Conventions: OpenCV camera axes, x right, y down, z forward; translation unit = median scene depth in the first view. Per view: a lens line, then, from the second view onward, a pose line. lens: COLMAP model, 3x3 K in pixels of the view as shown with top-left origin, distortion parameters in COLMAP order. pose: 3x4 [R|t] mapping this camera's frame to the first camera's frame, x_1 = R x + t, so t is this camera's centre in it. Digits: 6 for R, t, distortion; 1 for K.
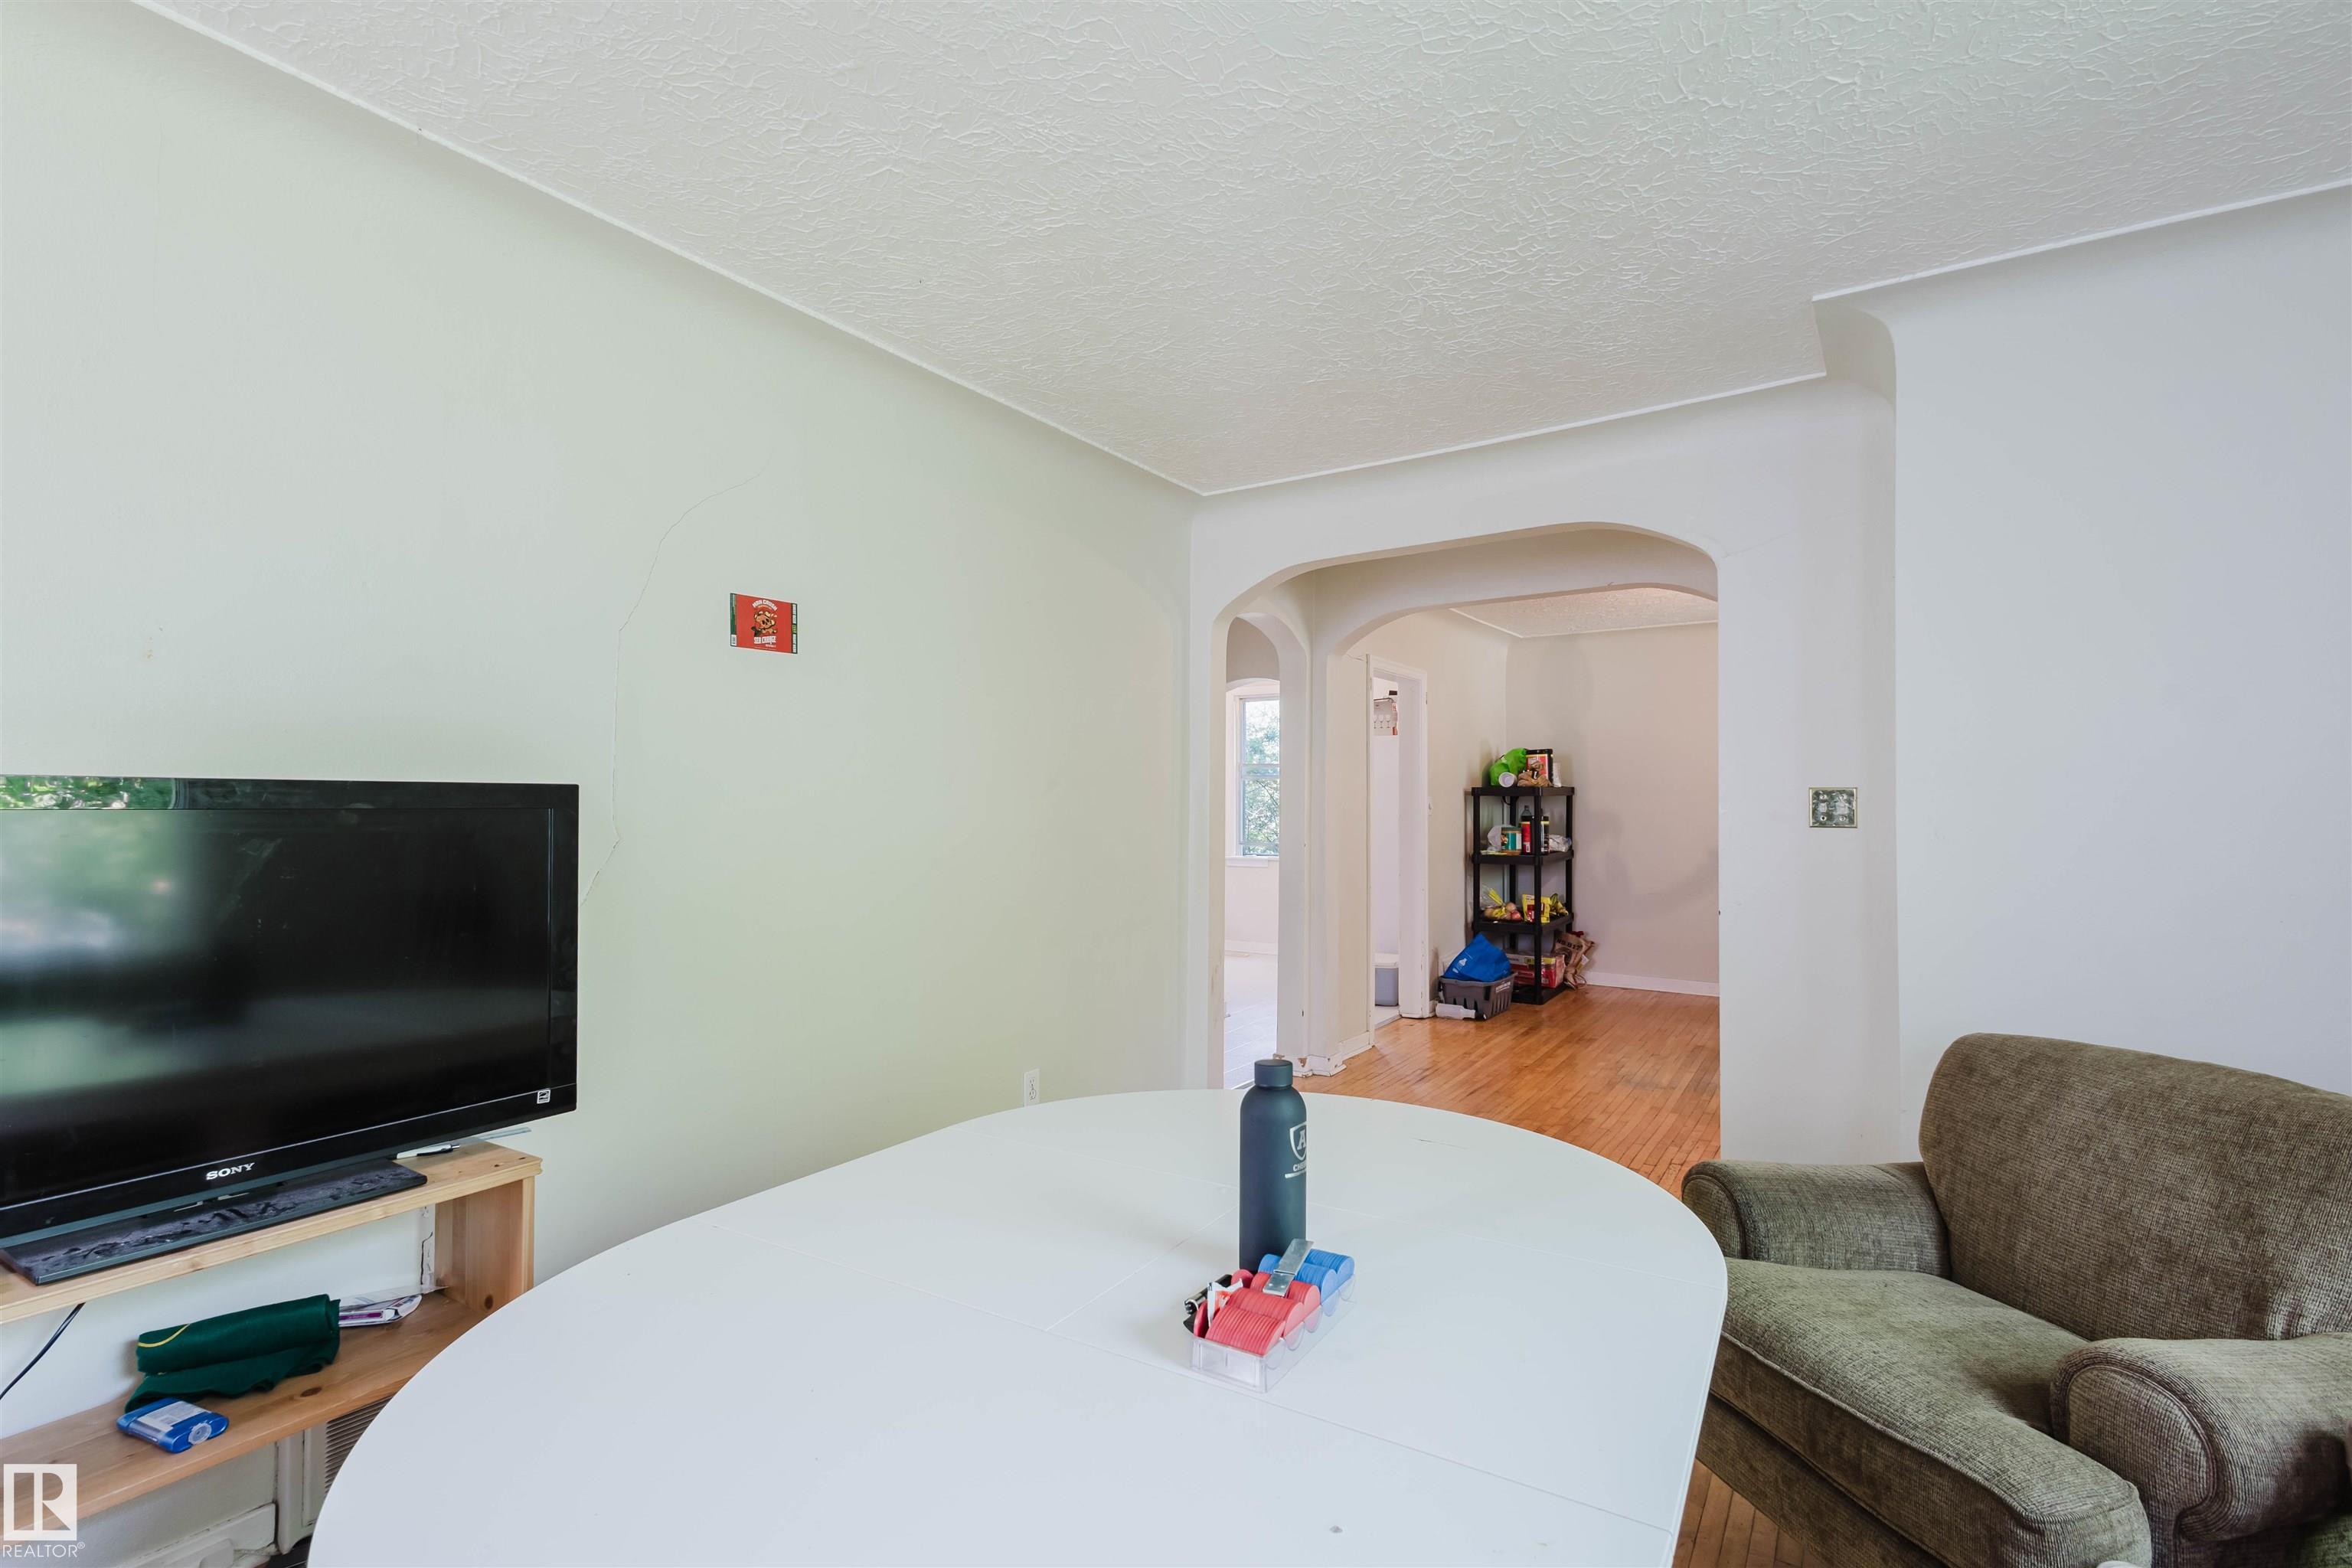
lens RADIAL K [[1076.9, 0, 1159.4], [0, 1076.9, 780.5], [0, 0, 1]] dist [0.005074, -0.000991]
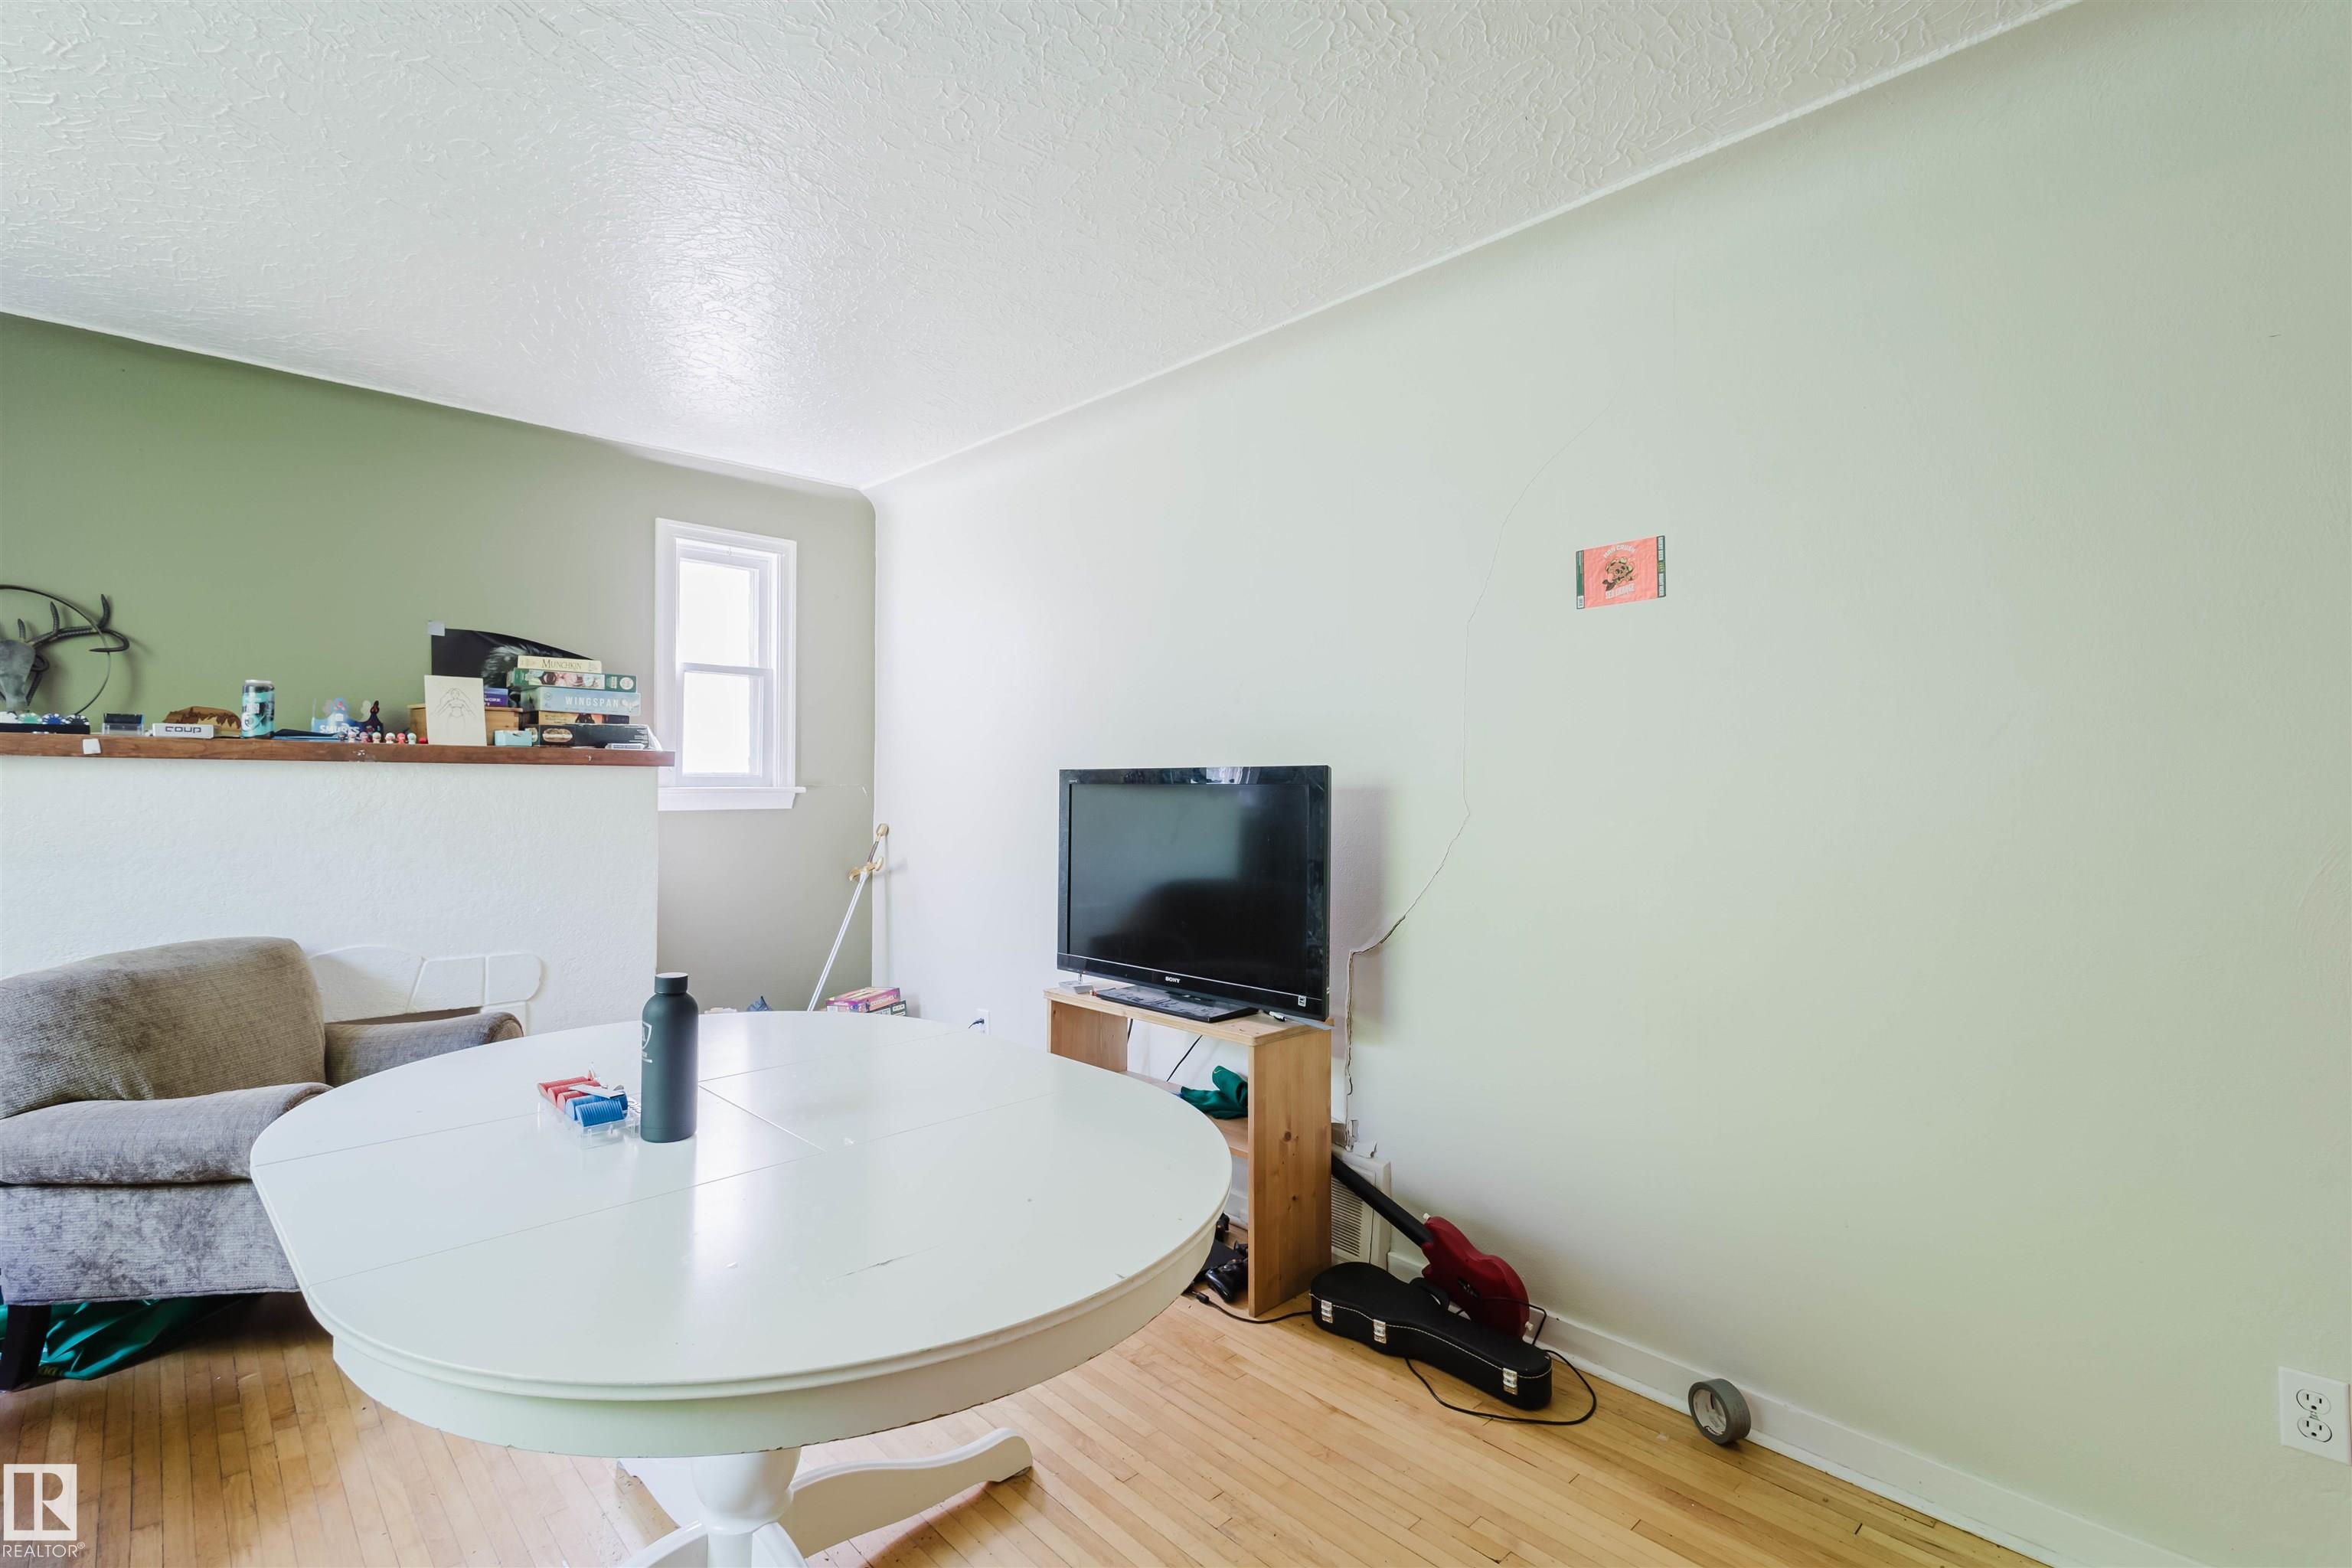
lens RADIAL K [[1076.9, 0, 1177.1], [0, 1076.9, 784.9], [0, 0, 1]] dist [0.005074, -0.000991]
pose [[-0.203850, -0.005022, -0.978989, 0.135265], [0.013783, 0.999873, -0.008000, 0.006684], [0.978905, -0.015124, -0.203755, 0.202118]]
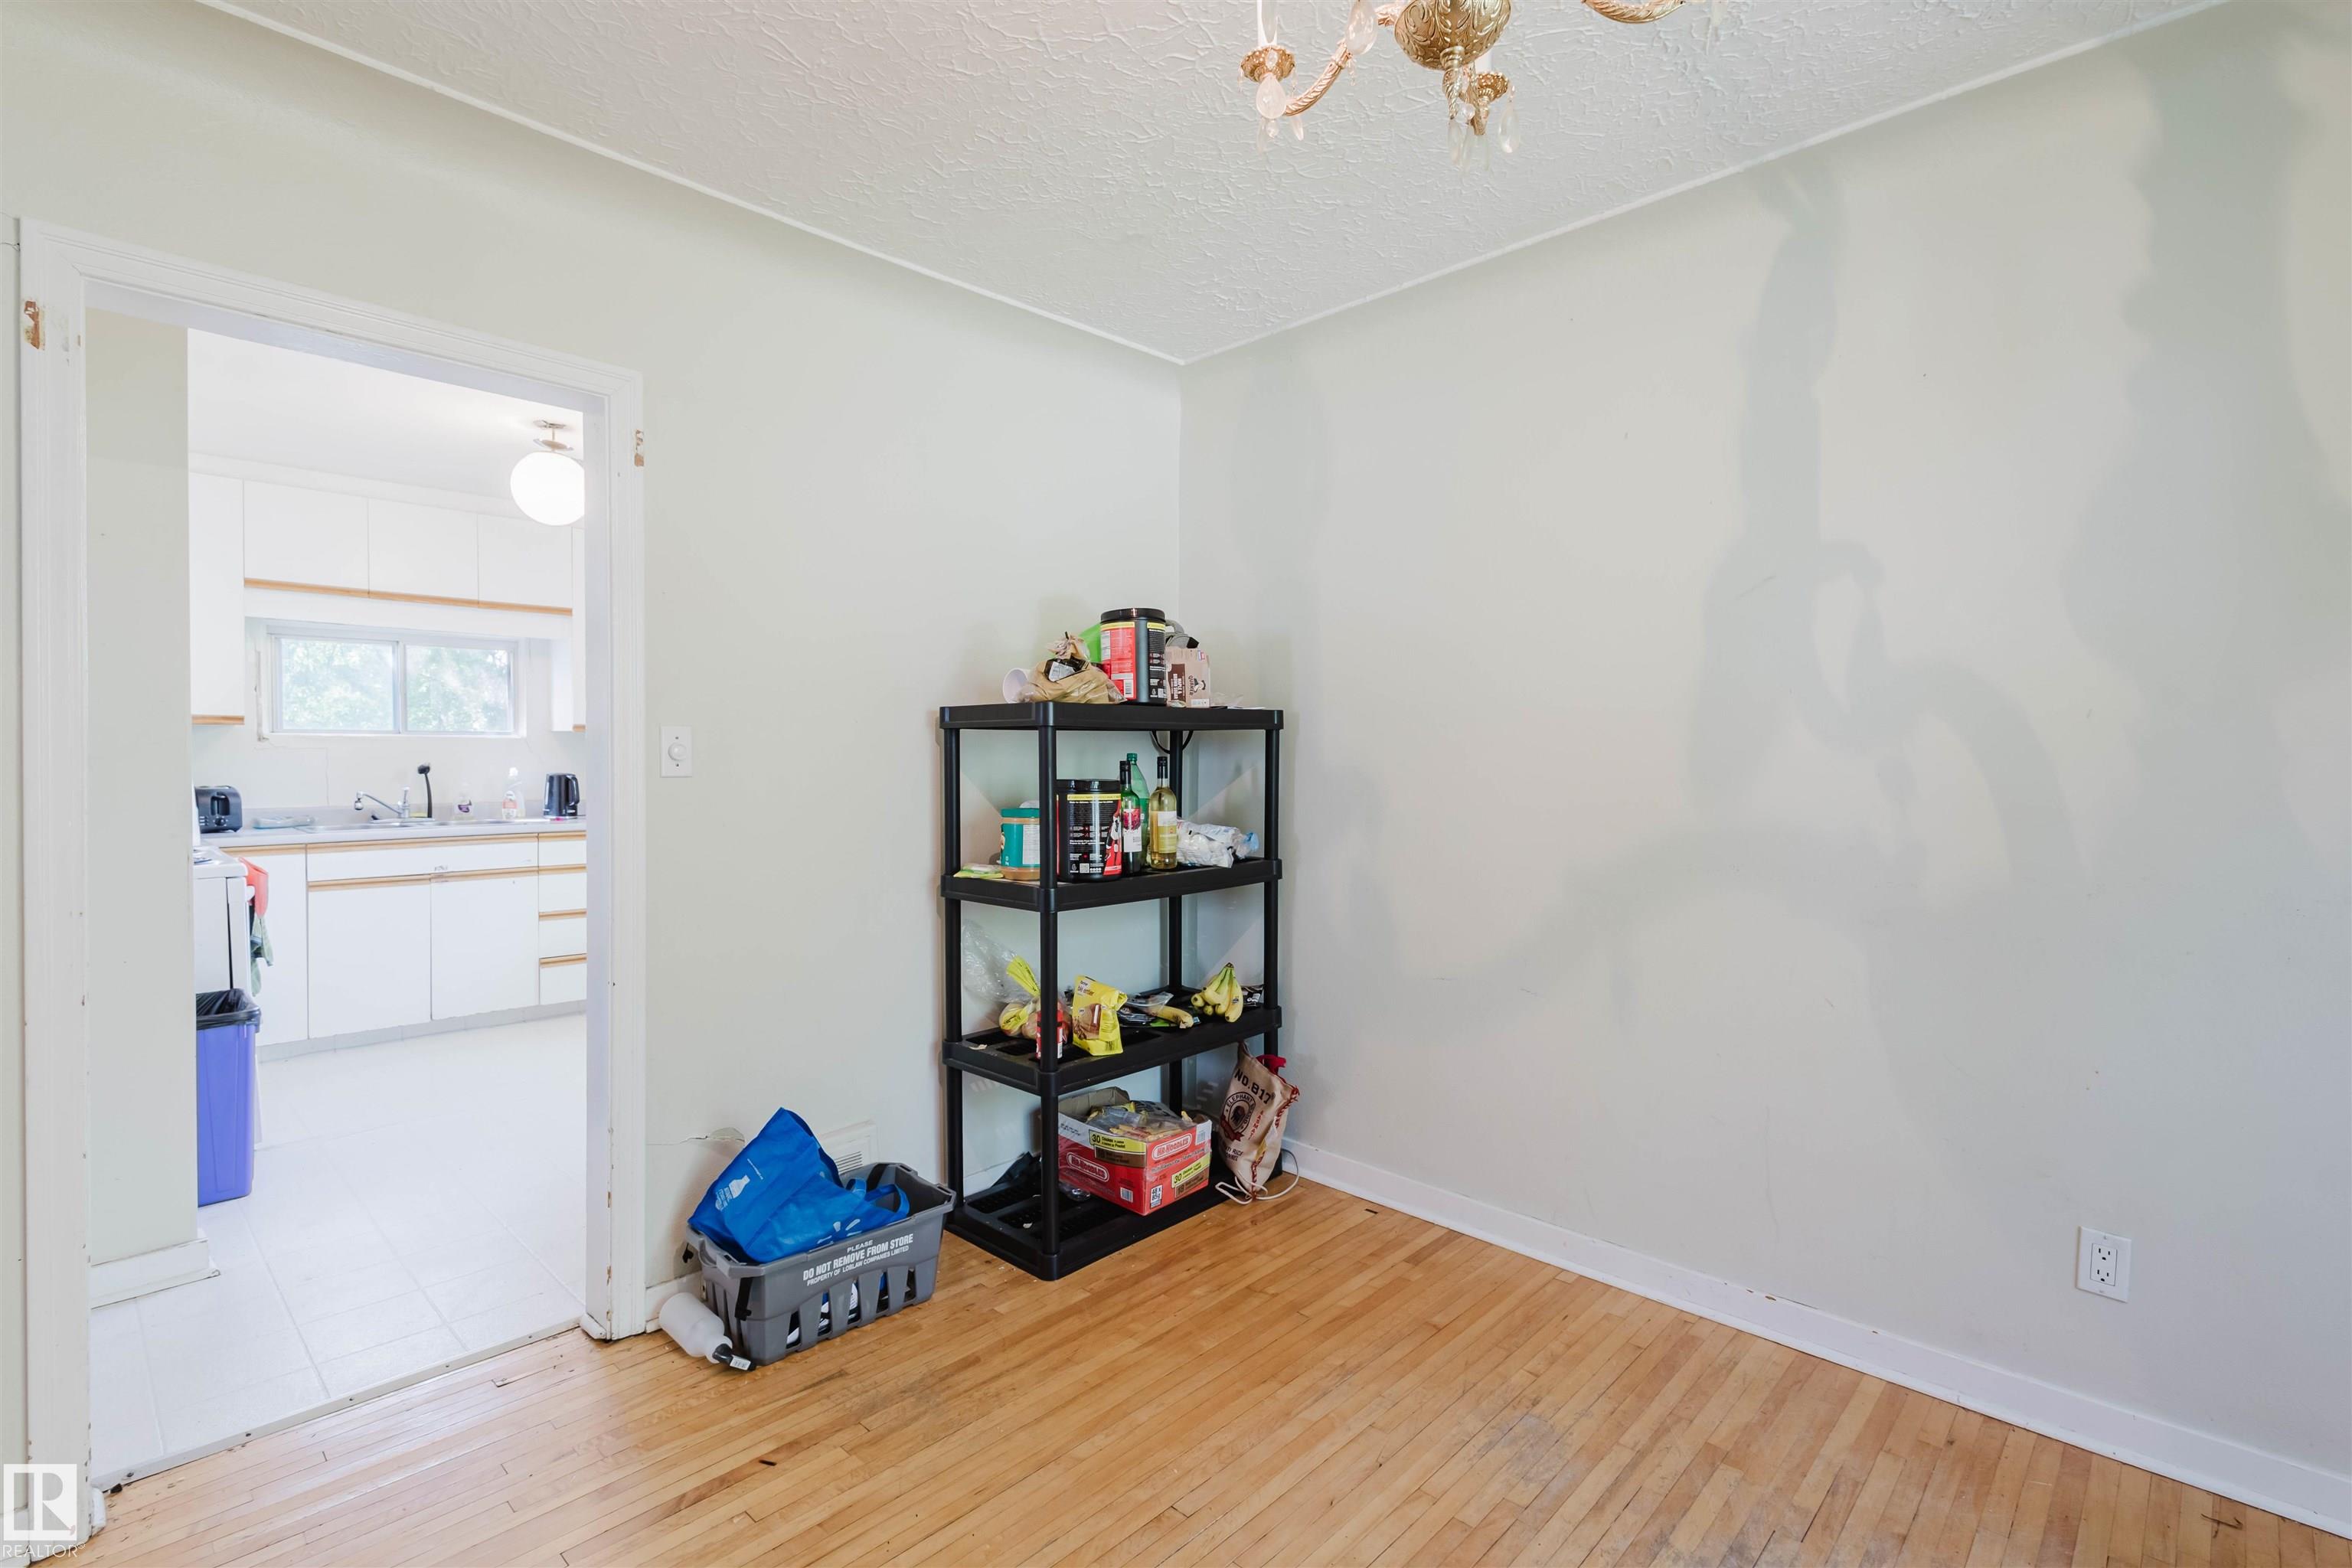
lens RADIAL K [[1076.9, 0, 1174.8], [0, 1076.9, 778.6], [0, 0, 1]] dist [0.005074, -0.000991]
pose [[0.984691, 0.006788, -0.174176, 0.443749], [0.000328, 0.999168, 0.040793, 0.016538], [0.174308, -0.040226, 0.983869, 0.617890]]
